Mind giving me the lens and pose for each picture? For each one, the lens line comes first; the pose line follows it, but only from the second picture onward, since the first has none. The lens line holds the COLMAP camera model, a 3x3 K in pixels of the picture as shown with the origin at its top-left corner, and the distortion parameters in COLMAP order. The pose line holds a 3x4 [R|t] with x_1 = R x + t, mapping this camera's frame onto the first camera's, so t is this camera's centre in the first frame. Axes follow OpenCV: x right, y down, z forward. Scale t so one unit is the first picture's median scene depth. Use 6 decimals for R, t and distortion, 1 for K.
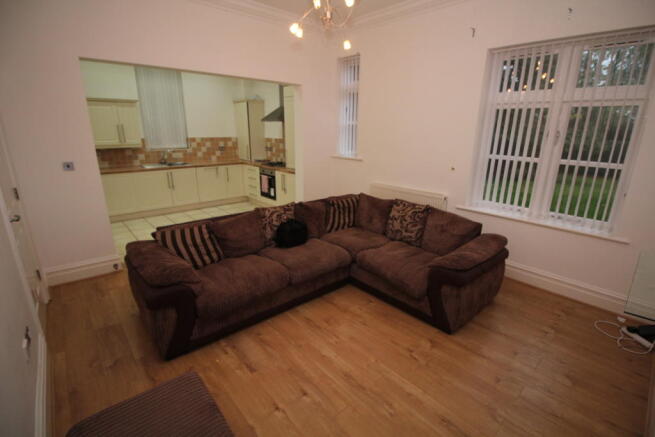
lens RADIAL K [[307.6, 0, 330.3], [0, 307.6, 216.9], [0, 0, 1]] dist [-0.004226, -0.000625]
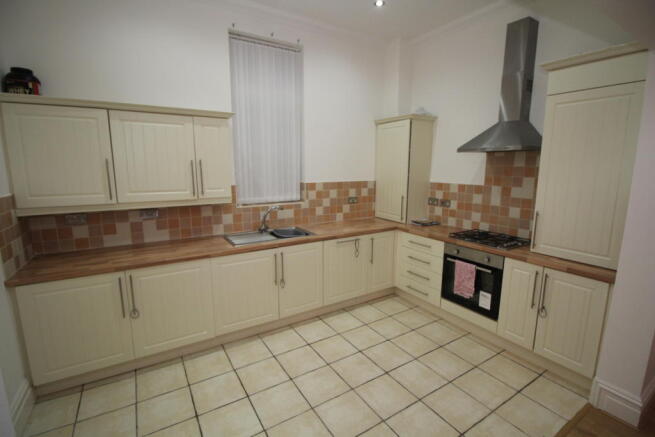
lens RADIAL K [[307.6, 0, 330.3], [0, 307.6, 216.9], [0, 0, 1]] dist [-0.004226, -0.000625]
pose [[0.985452, 0.020313, -0.168734, -0.325957], [-0.040085, 0.992602, -0.114610, -0.135925], [0.165157, 0.119706, 0.978976, 0.472814]]
